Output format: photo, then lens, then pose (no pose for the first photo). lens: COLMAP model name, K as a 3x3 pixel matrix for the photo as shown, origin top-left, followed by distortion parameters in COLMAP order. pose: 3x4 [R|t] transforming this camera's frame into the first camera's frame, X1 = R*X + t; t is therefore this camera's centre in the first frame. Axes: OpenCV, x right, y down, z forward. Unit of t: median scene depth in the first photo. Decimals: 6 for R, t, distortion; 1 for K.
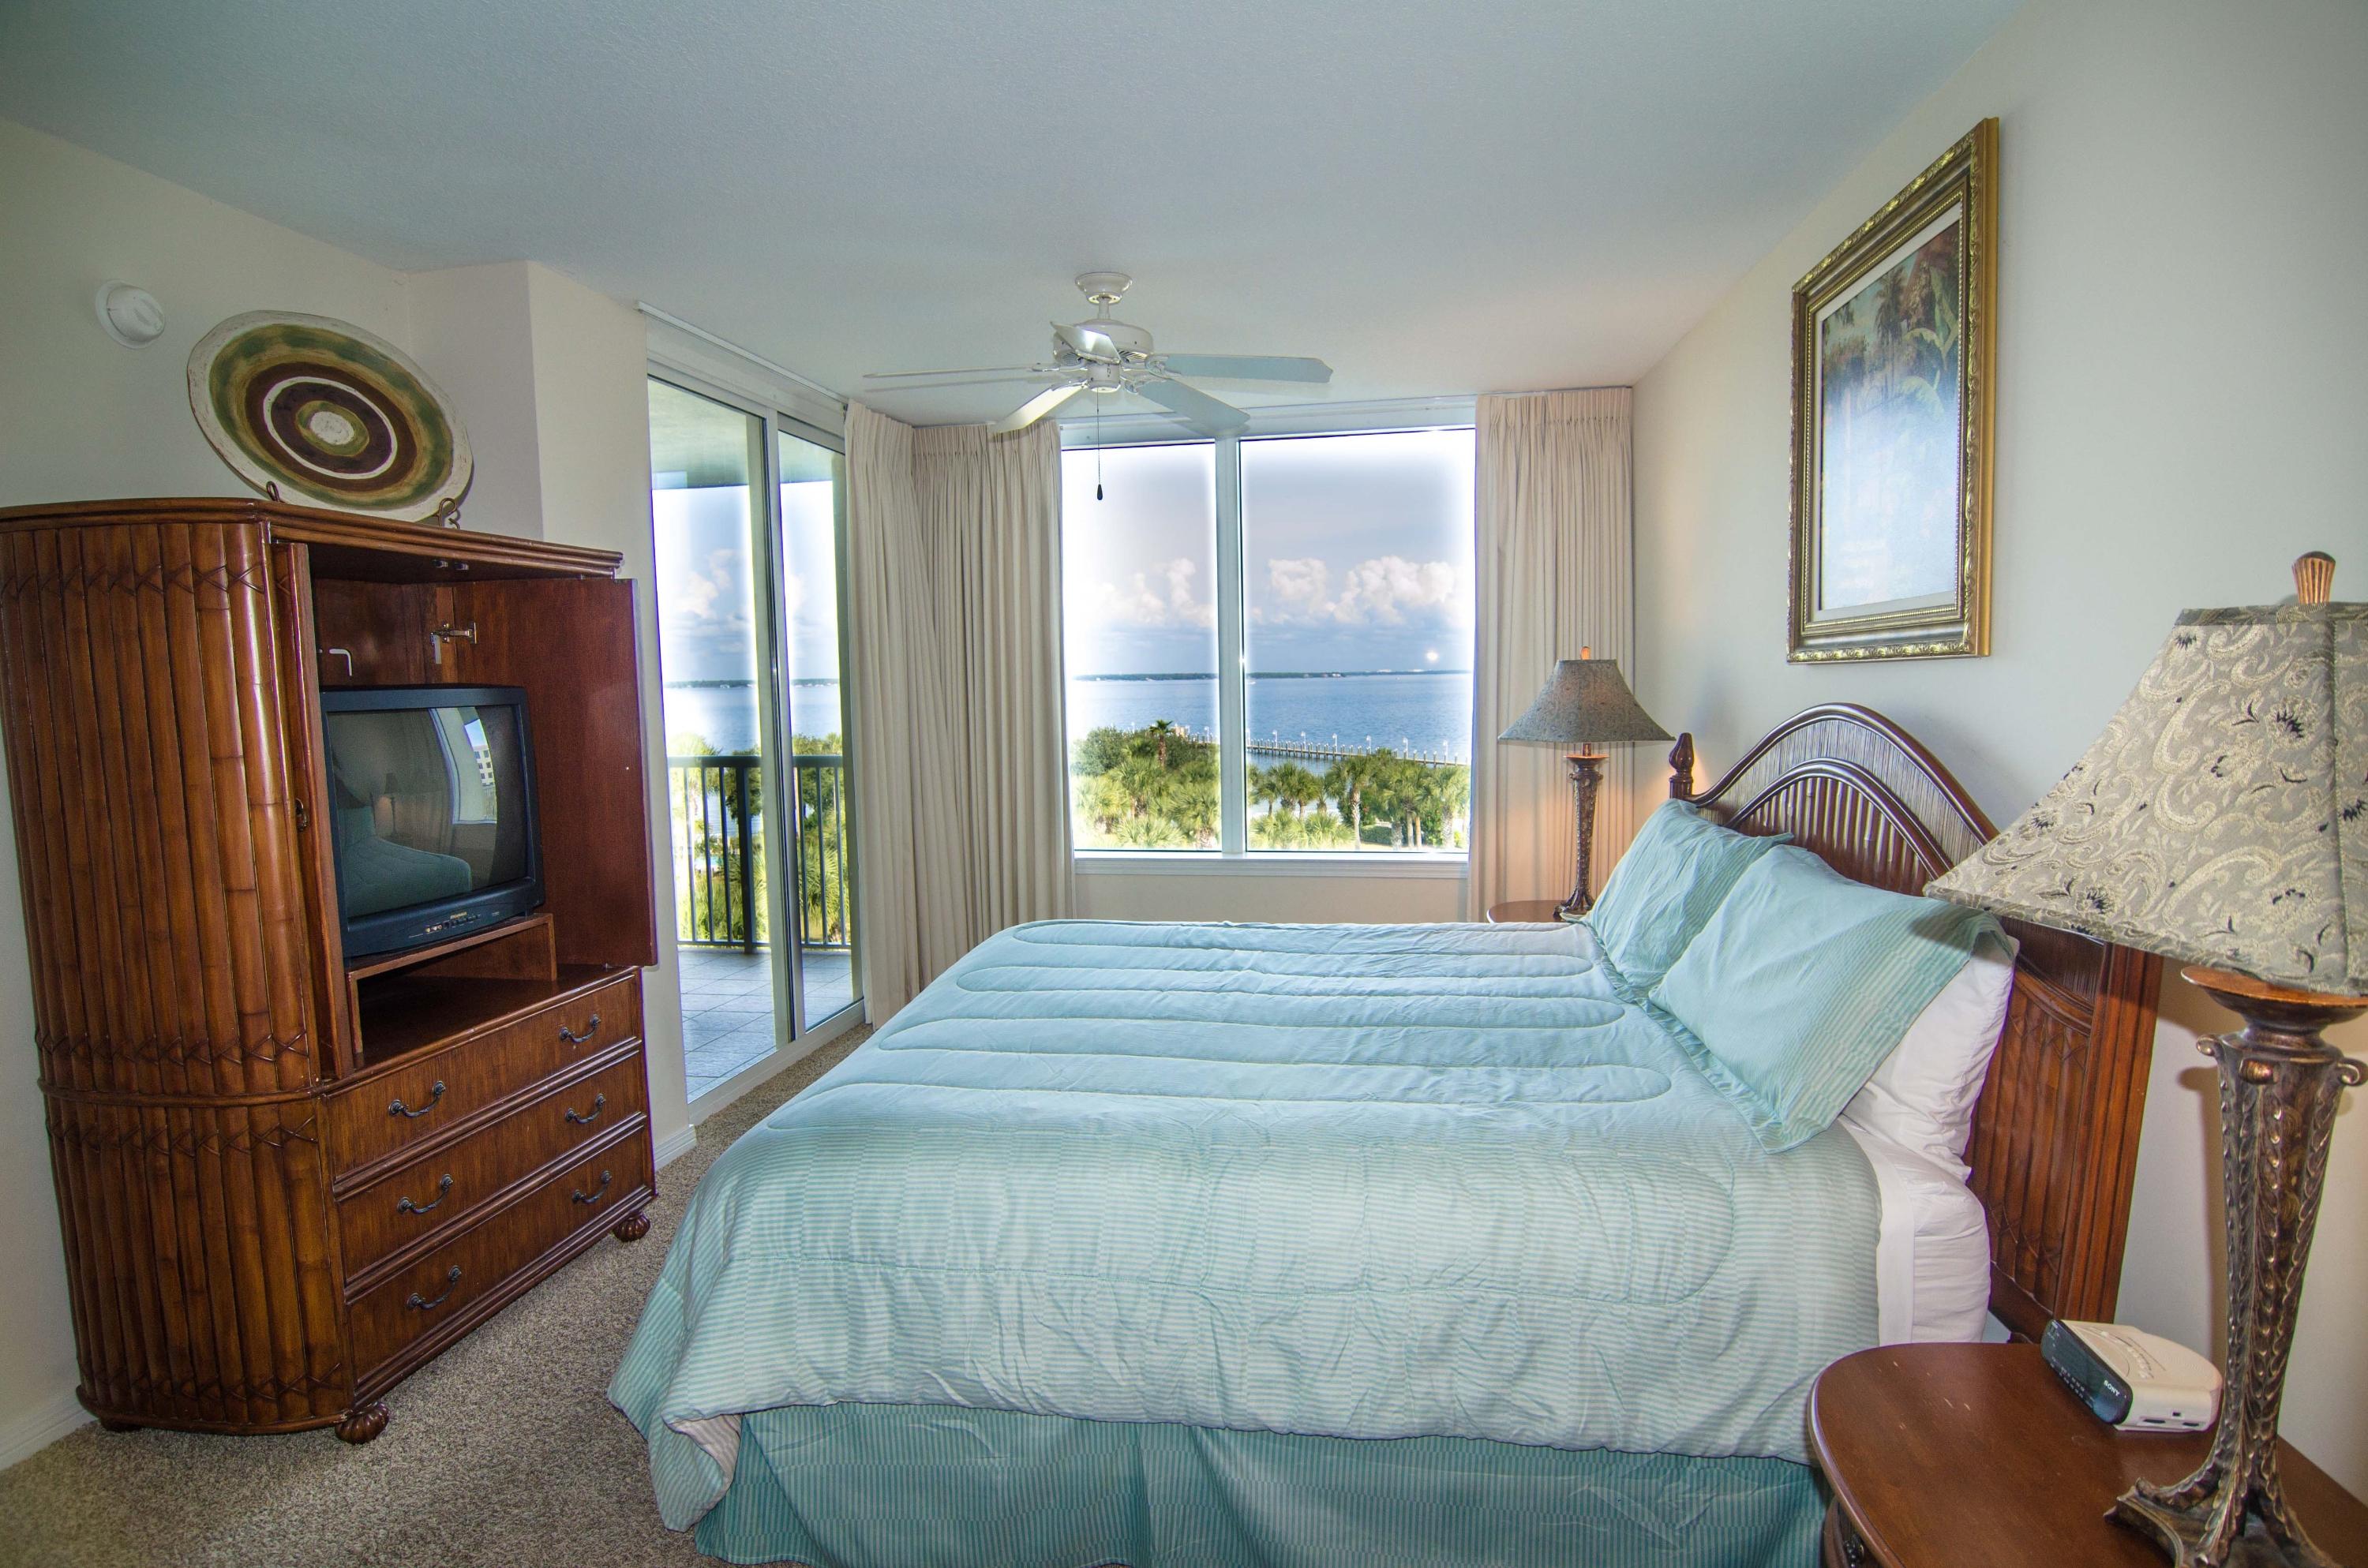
lens RADIAL K [[1270.9, 0, 1179.5], [0, 1270.9, 785.1], [0, 0, 1]] dist [-0.008980, -0.004644]
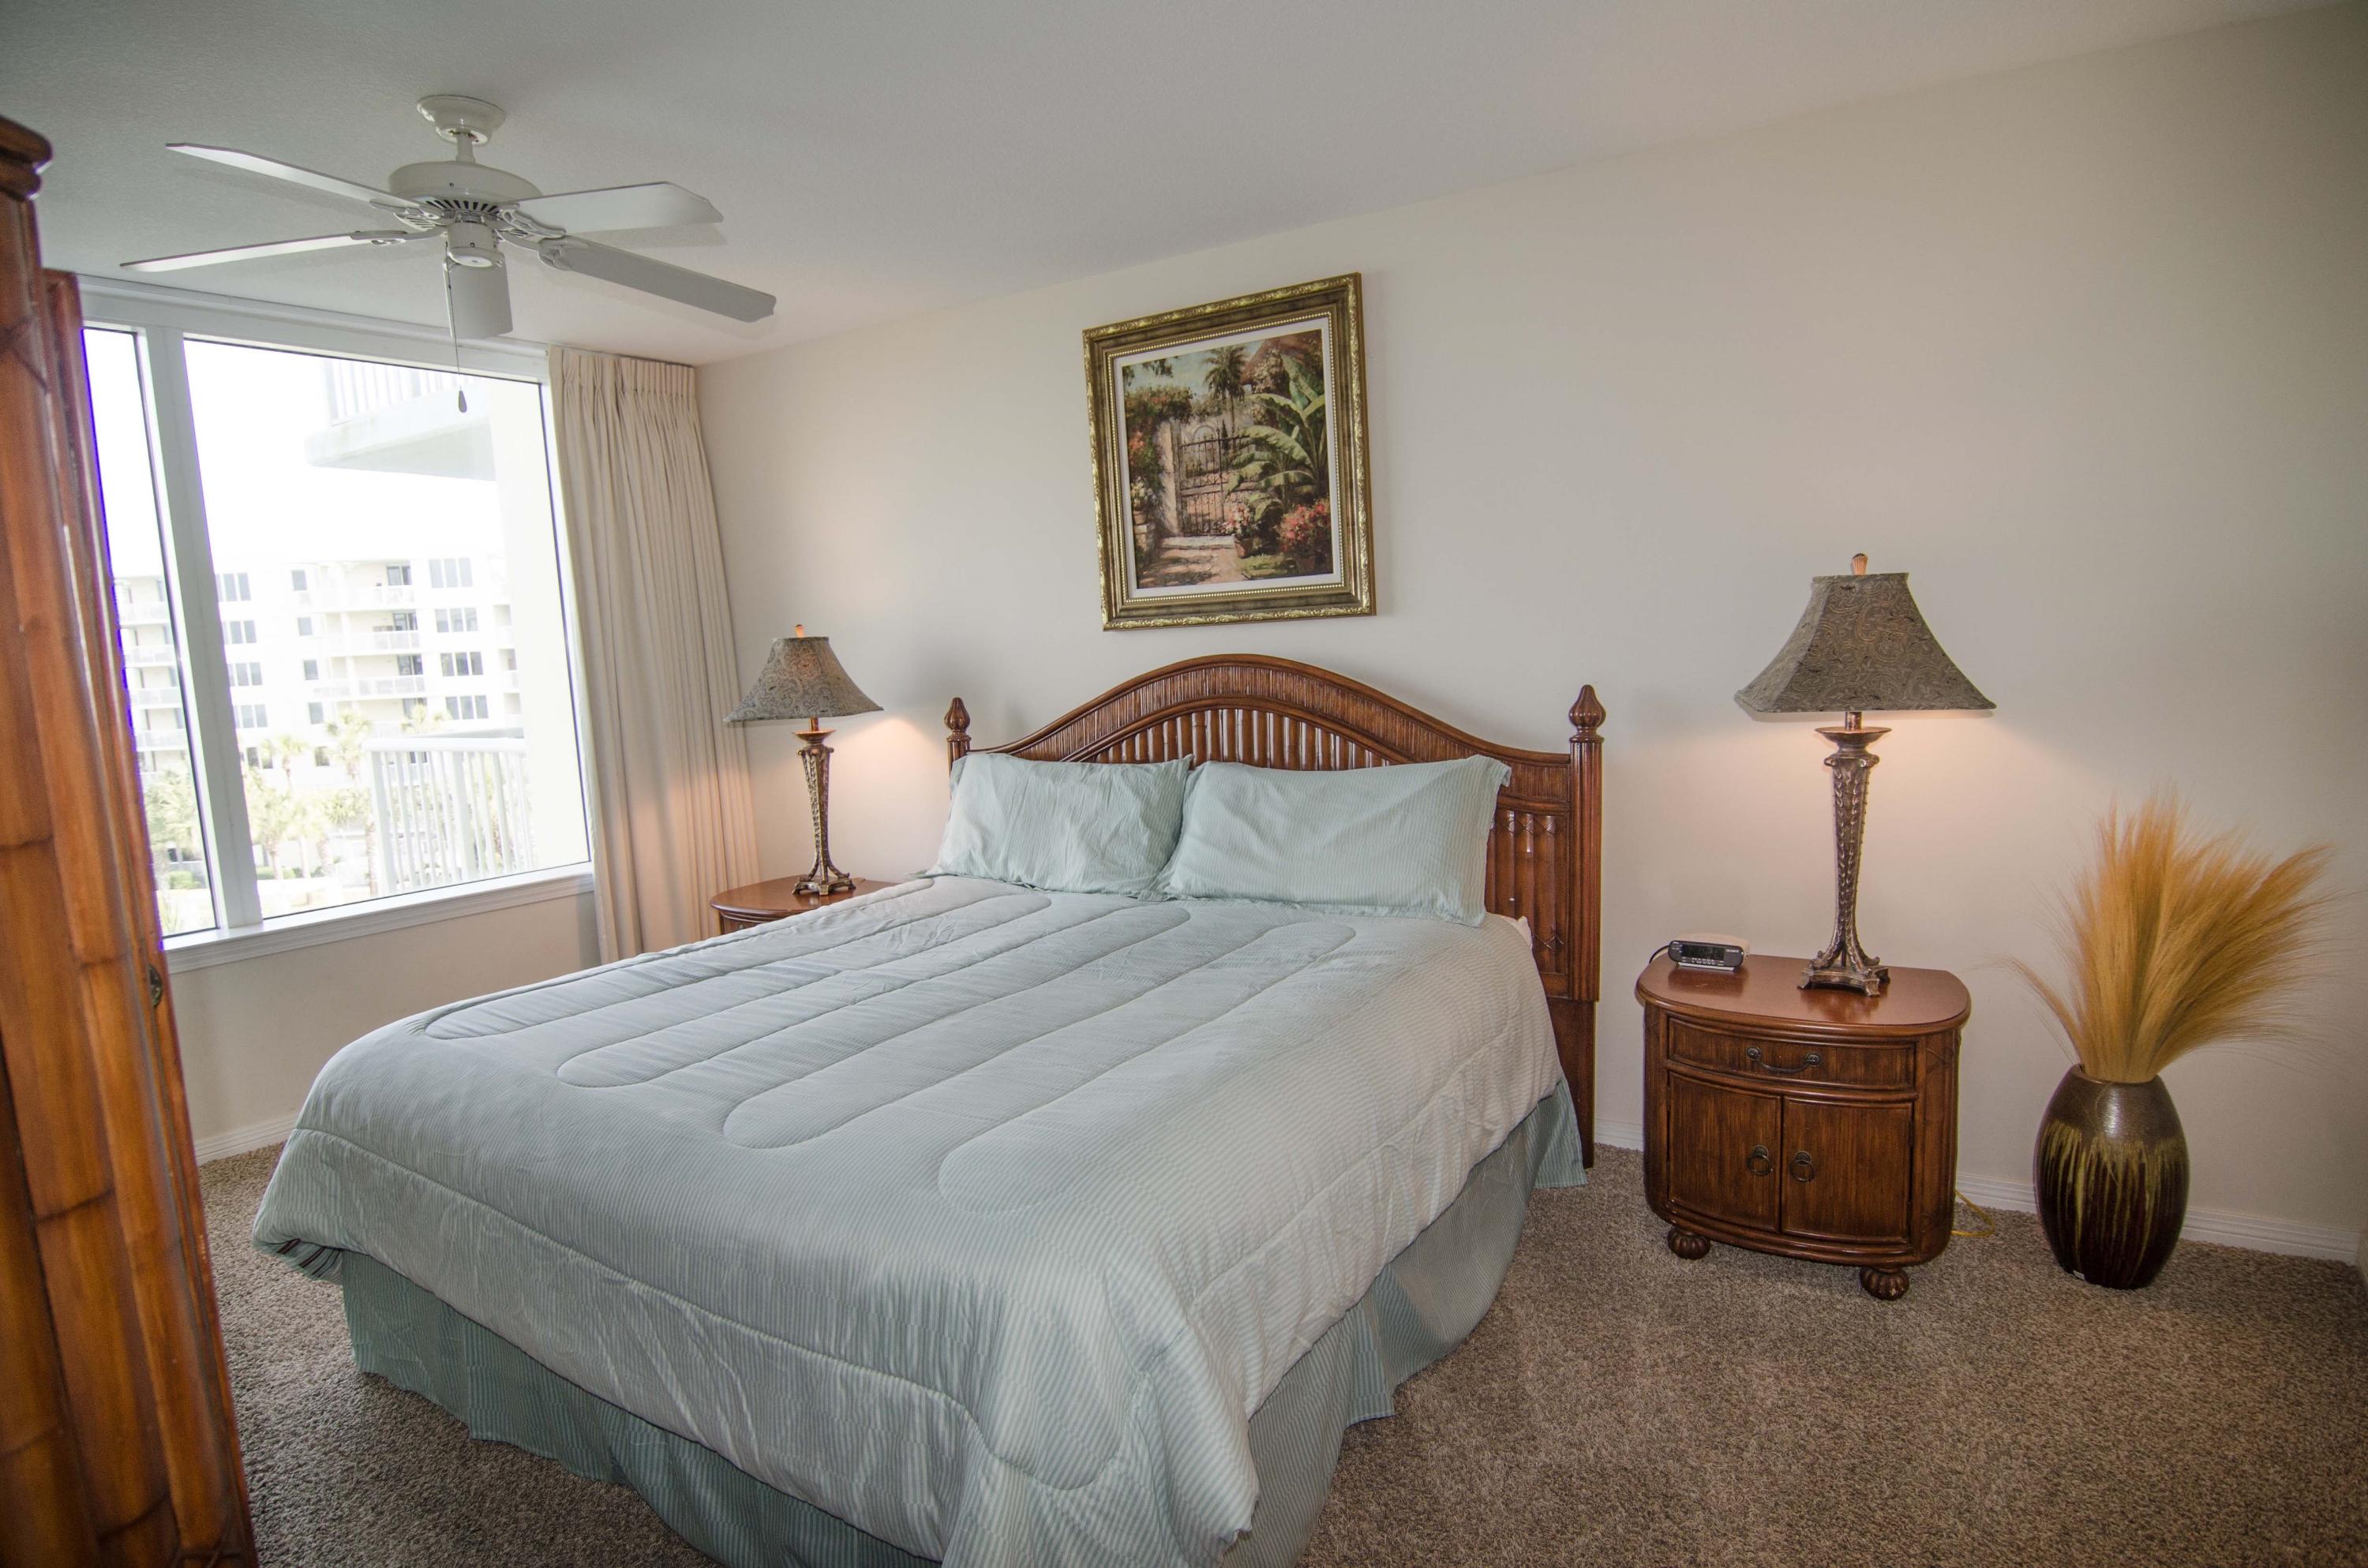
lens RADIAL K [[1270.9, 0, 1209.0], [0, 1270.9, 782.1], [0, 0, 1]] dist [-0.008980, -0.004644]
pose [[0.408937, -0.106699, 0.906304, -0.798798], [0.115474, 0.991208, 0.064591, -0.019312], [-0.905227, 0.078241, 0.417662, 0.472997]]
